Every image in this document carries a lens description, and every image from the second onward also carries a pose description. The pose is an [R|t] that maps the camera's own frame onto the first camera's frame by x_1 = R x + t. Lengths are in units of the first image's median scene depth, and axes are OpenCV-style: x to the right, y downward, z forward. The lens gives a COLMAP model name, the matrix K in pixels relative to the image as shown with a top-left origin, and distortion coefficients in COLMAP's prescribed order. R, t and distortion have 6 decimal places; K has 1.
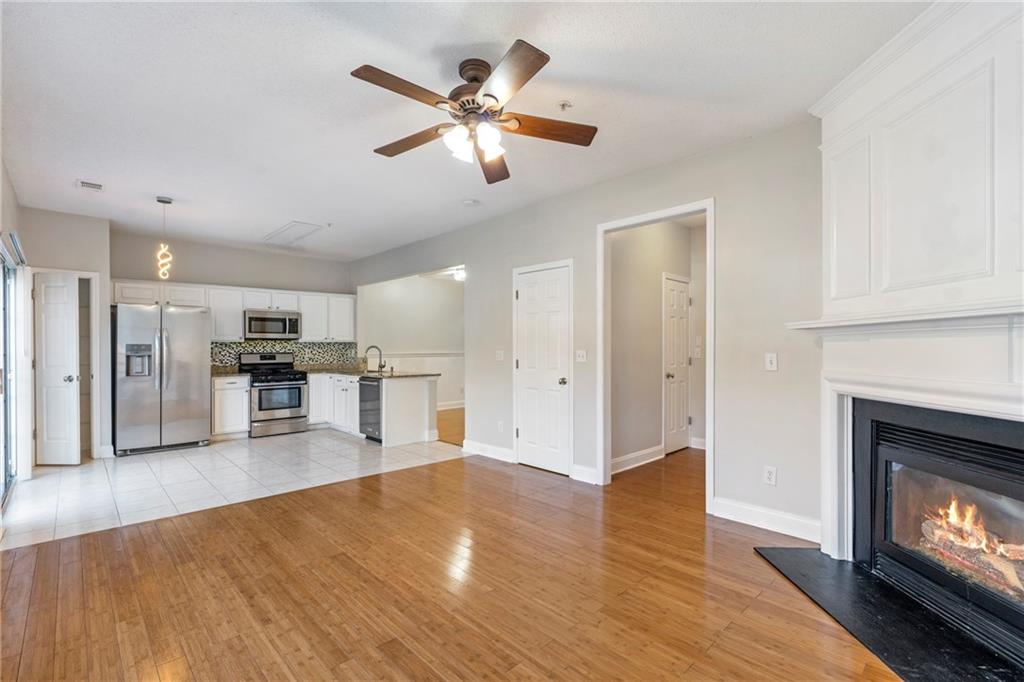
lens RADIAL K [[464.2, 0, 513.5], [0, 464.2, 346.5], [0, 0, 1]] dist [-0.003766, 0.000302]
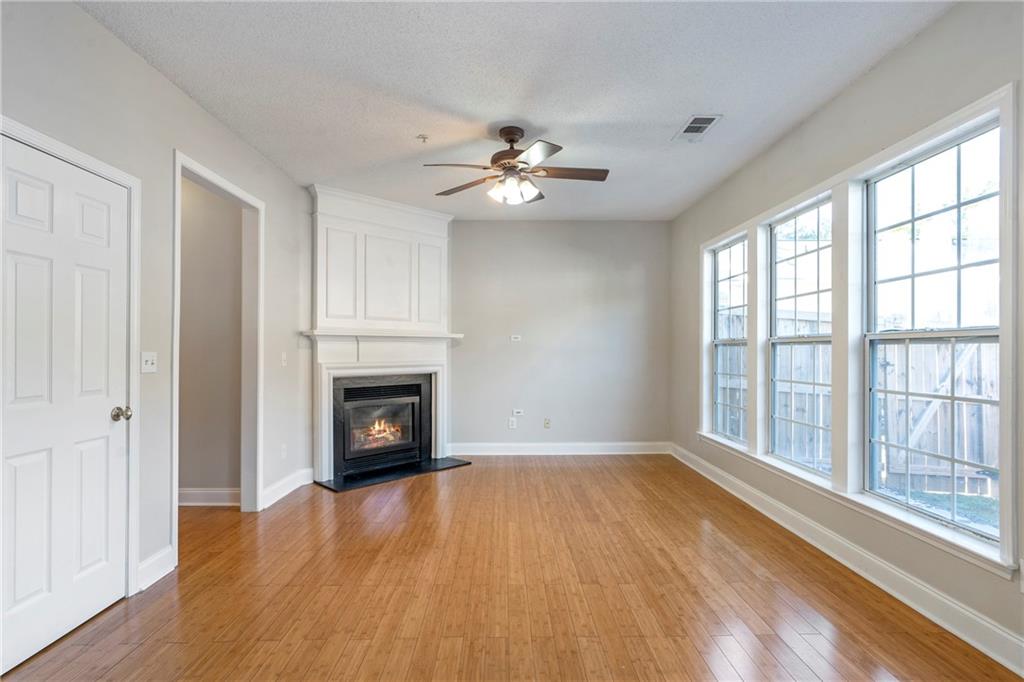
lens RADIAL K [[504.1, 0, 513.6], [0, 504.1, 345.4], [0, 0, 1]] dist [-0.002461, -0.000383]
pose [[-0.734034, 0.008939, 0.679054, -0.374779], [0.000787, 0.999924, -0.012313, 0.005479], [-0.679112, -0.008504, -0.733985, 0.728663]]
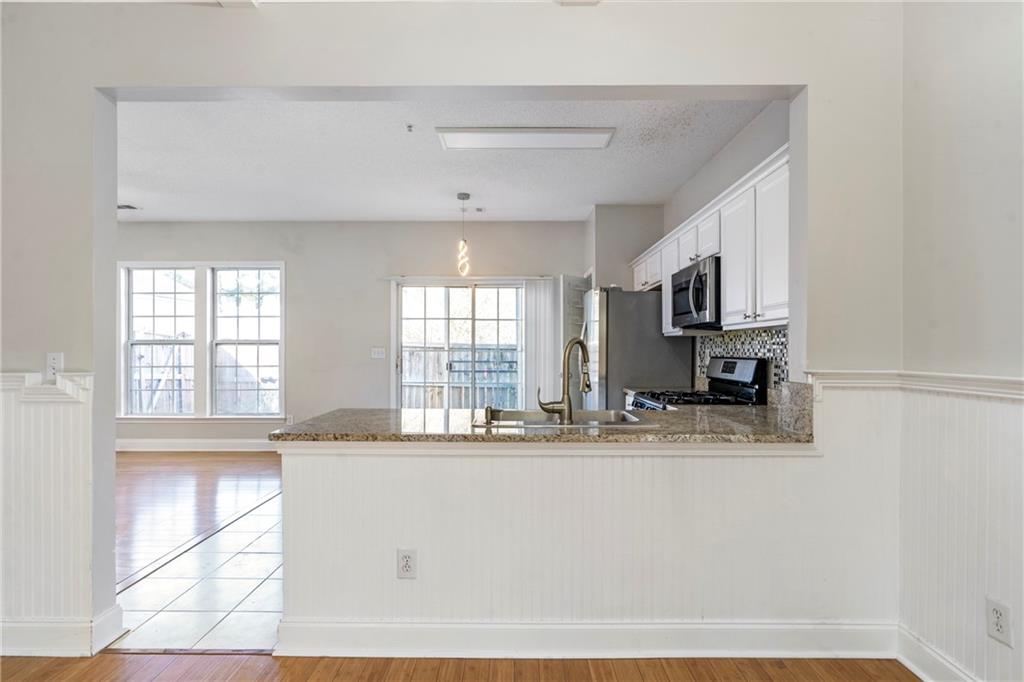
lens RADIAL K [[514.4, 0, 516.4], [0, 514.4, 347.3], [0, 0, 1]] dist [-0.002065, -0.000009]
pose [[-0.693258, 0.004305, -0.720677, -0.021637], [0.005893, 0.999983, 0.000304, 0.006136], [0.720666, -0.004036, -0.693271, 1.241926]]
